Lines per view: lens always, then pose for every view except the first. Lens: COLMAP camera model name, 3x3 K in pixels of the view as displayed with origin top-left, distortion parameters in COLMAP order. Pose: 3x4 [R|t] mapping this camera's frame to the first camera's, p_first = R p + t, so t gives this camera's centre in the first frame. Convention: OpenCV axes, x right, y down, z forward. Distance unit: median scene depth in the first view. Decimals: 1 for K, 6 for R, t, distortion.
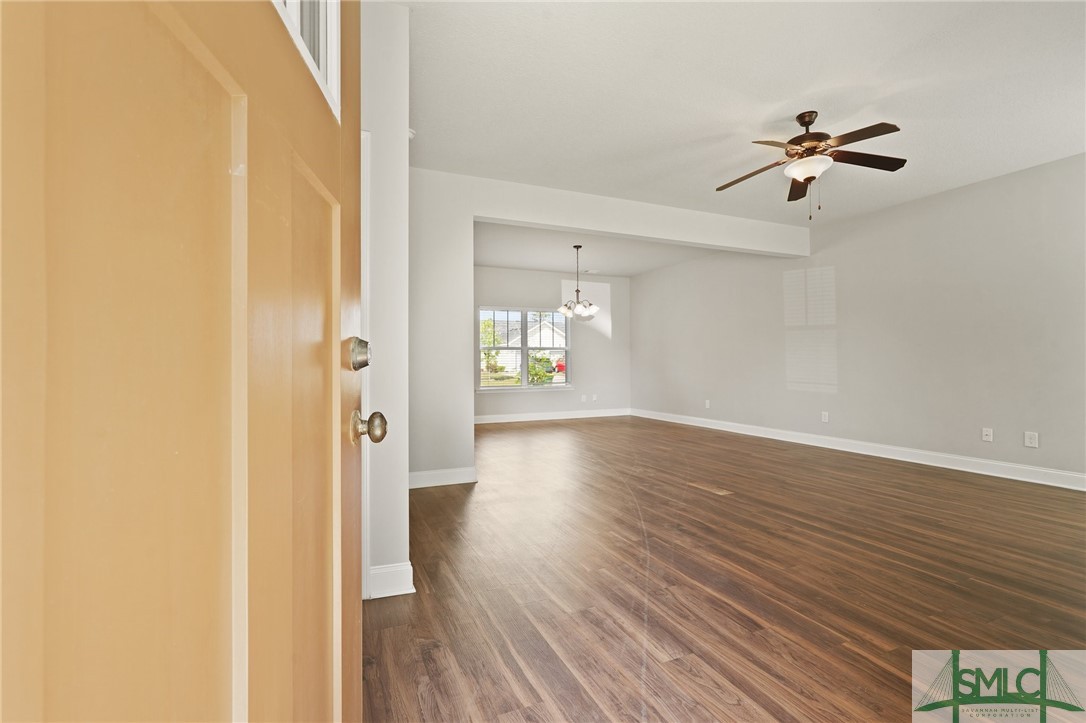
lens RADIAL K [[494.5, 0, 548.0], [0, 494.5, 356.6], [0, 0, 1]] dist [-0.000926, 0.012249]
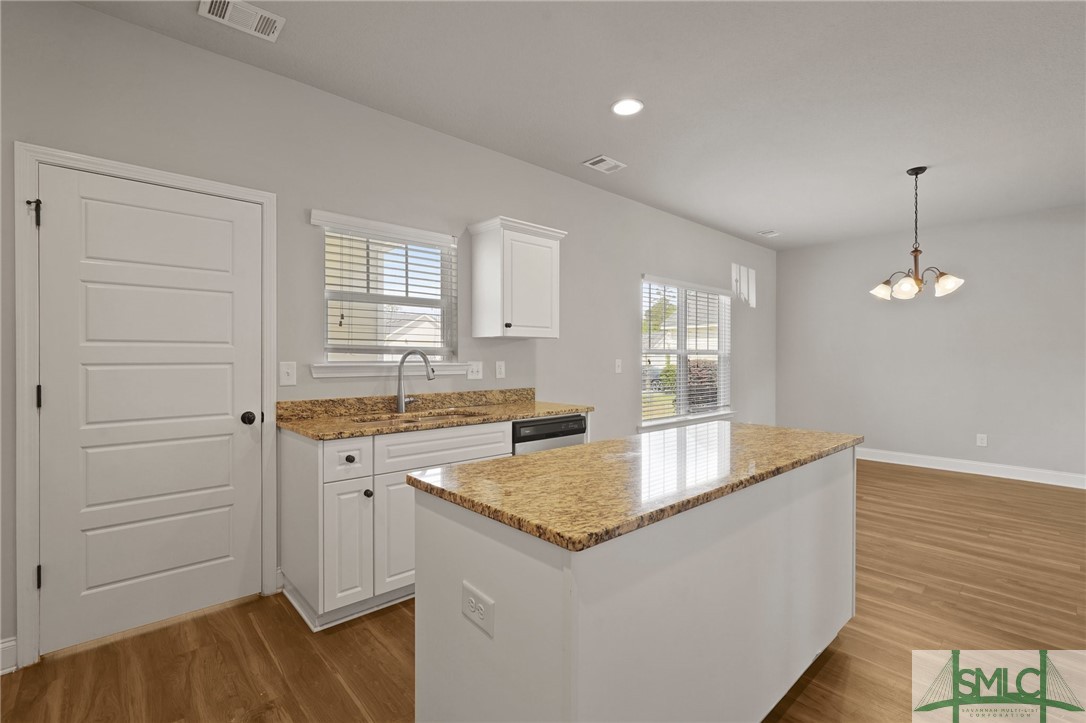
lens RADIAL K [[488.0, 0, 534.9], [0, 488.0, 356.9], [0, 0, 1]] dist [-0.015515, 0.000106]
pose [[0.951710, 0.009188, 0.306862, -1.021032], [-0.012629, 0.999878, 0.009230, -0.032985], [-0.306739, -0.012659, 0.951709, 1.256345]]
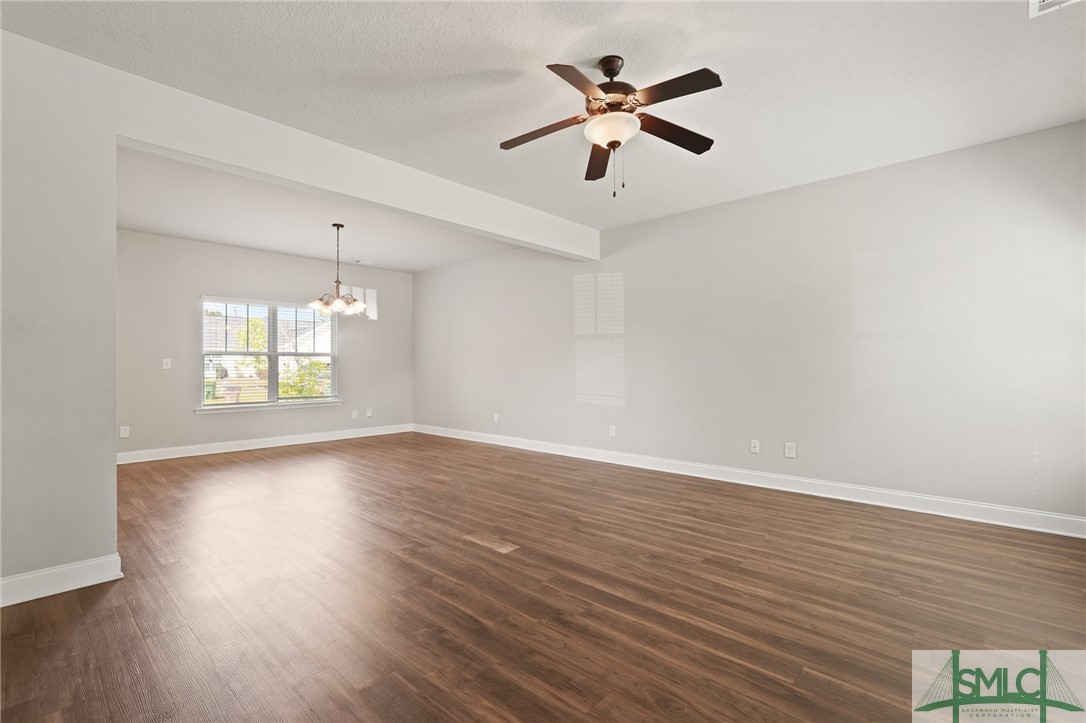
lens RADIAL K [[508.4, 0, 528.9], [0, 508.4, 364.0], [0, 0, 1]] dist [-0.000685, -0.000075]
pose [[0.933196, 0.006550, 0.359307, 0.109686], [-0.007974, 0.999965, 0.002479, -0.014156], [-0.359278, -0.005178, 0.933216, 0.276424]]
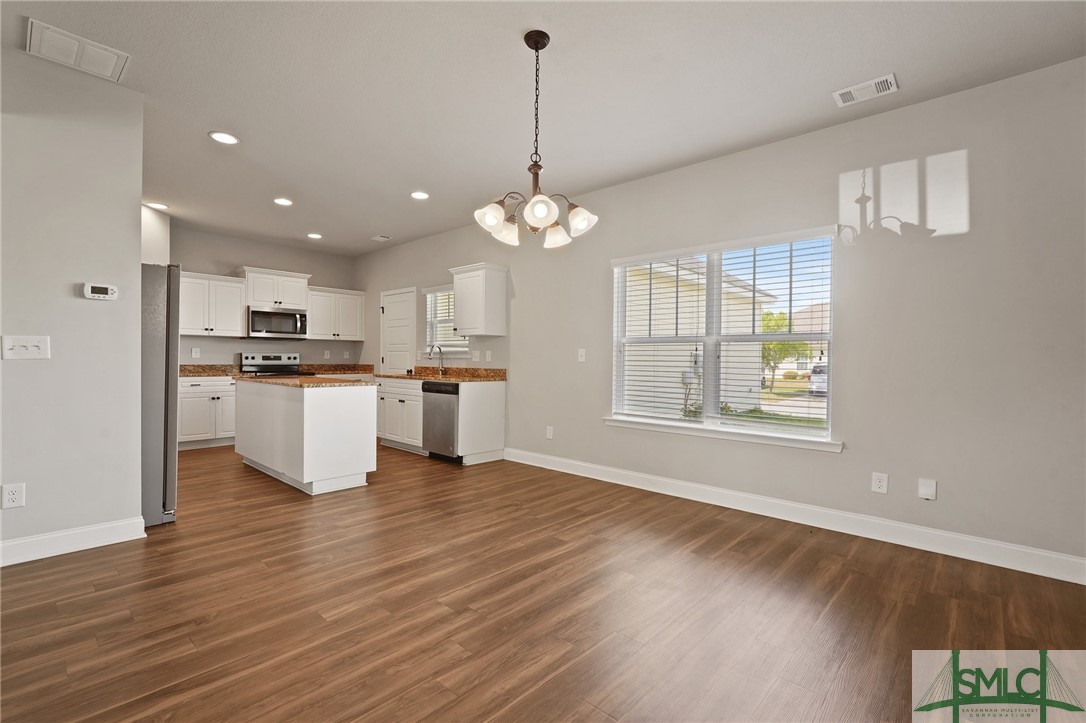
lens RADIAL K [[488.0, 0, 534.9], [0, 488.0, 356.9], [0, 0, 1]] dist [-0.015515, 0.000106]
pose [[0.394846, 0.010265, -0.918690, 0.745022], [0.002097, 0.999925, 0.012074, -0.012752], [0.918745, -0.006694, 0.394795, 1.739217]]
